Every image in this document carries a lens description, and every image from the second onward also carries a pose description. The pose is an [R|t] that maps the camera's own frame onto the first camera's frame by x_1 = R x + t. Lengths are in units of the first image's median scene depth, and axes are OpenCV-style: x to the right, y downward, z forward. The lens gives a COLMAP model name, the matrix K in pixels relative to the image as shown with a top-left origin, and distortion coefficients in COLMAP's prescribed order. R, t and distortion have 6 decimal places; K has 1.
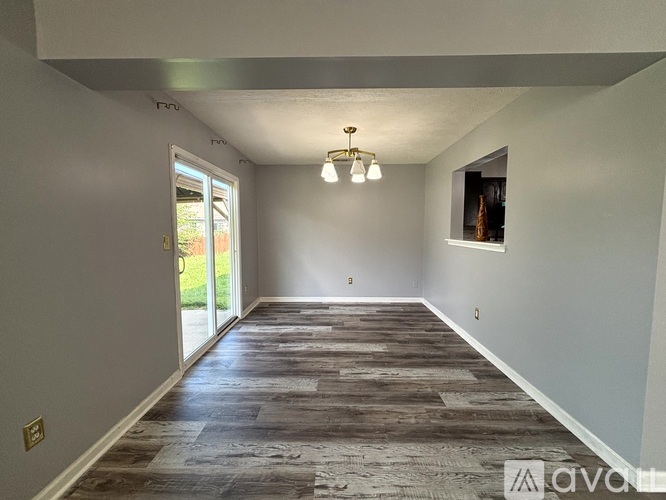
lens RADIAL K [[268.1, 0, 332.5], [0, 268.1, 246.5], [0, 0, 1]] dist [-0.004034, -0.000064]
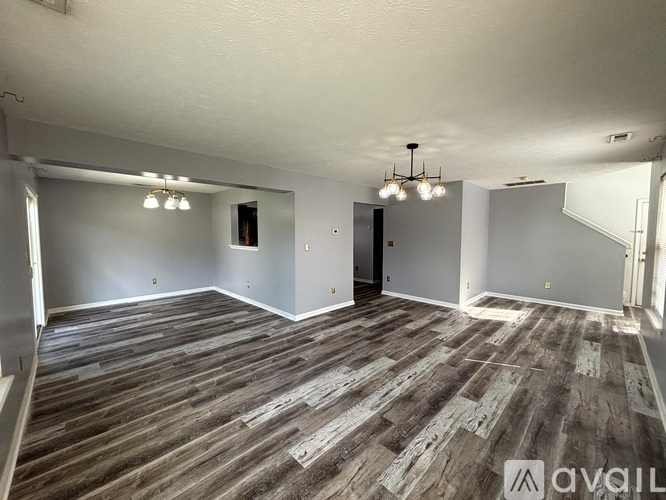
lens RADIAL K [[268.1, 0, 331.3], [0, 268.1, 247.9], [0, 0, 1]] dist [-0.004034, -0.000064]
pose [[0.702270, -0.041403, 0.710705, -0.374456], [0.050035, 0.998709, 0.008739, 0.008280], [-0.710150, 0.029423, 0.703436, -0.739565]]
